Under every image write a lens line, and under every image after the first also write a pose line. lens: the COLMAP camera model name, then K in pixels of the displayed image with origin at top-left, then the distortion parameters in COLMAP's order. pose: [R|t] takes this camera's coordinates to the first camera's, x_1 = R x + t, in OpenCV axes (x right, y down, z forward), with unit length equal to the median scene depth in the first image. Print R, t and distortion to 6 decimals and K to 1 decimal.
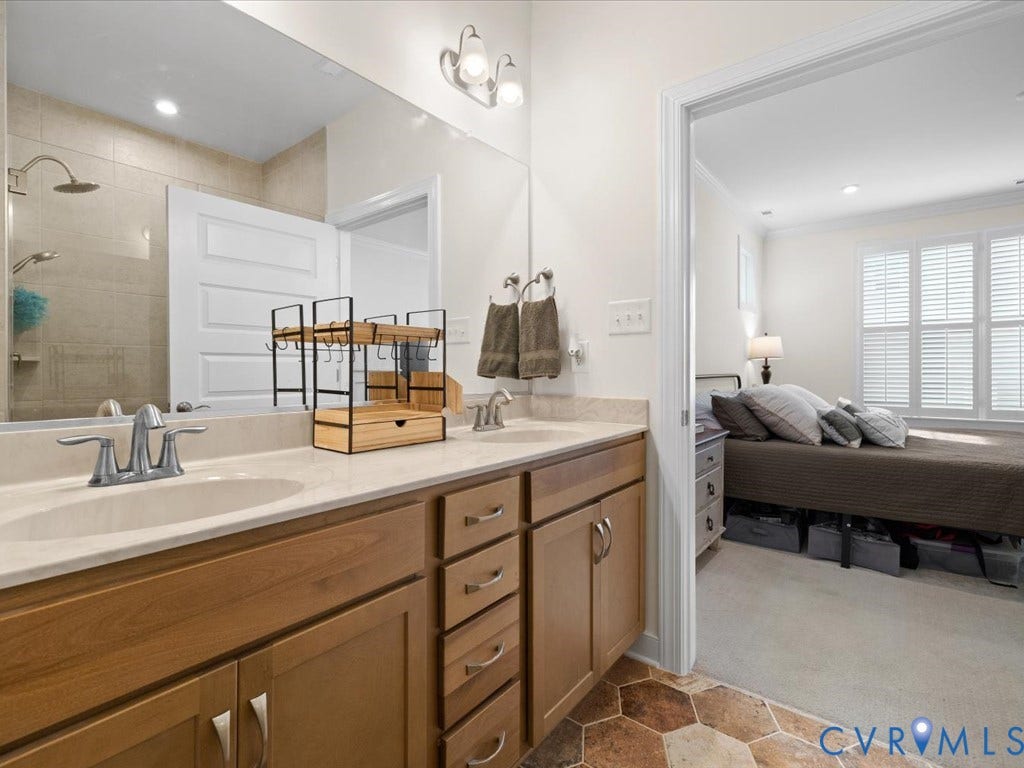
lens RADIAL K [[487.9, 0, 515.2], [0, 487.9, 372.4], [0, 0, 1]] dist [-0.000589, -0.000348]
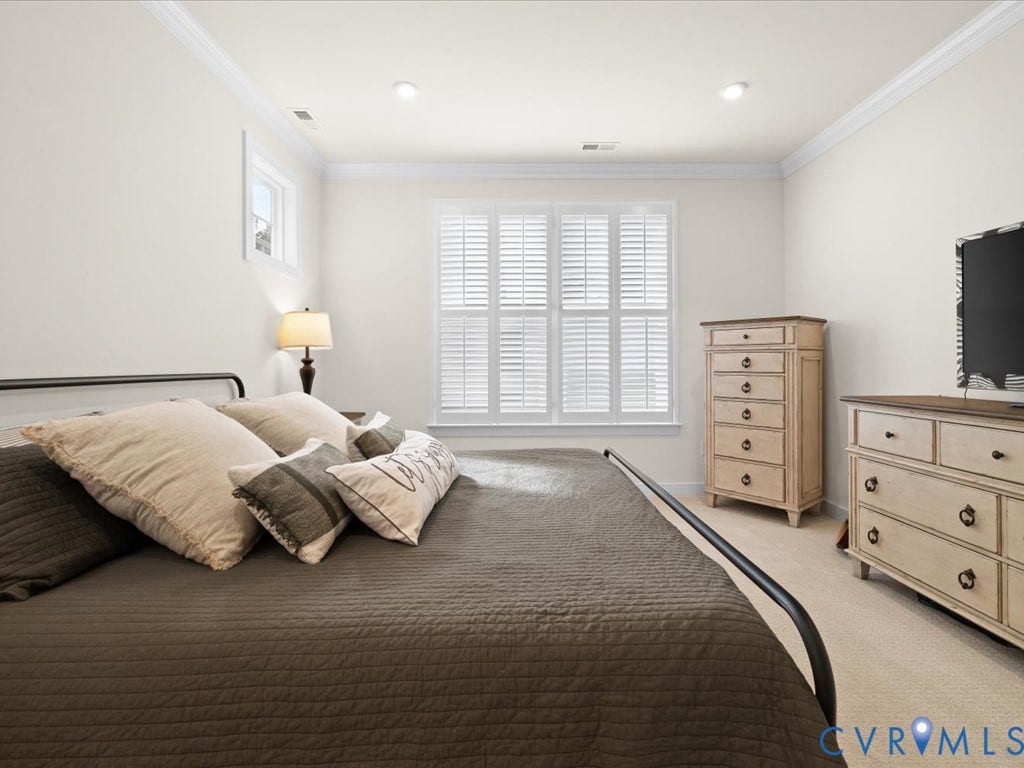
lens RADIAL K [[487.9, 0, 515.2], [0, 487.9, 372.4], [0, 0, 1]] dist [-0.000589, -0.000348]
pose [[0.782235, -0.007784, 0.622935, 0.363629], [0.002090, 0.999949, 0.009871, -0.002508], [-0.622980, -0.006420, 0.782211, 0.366743]]
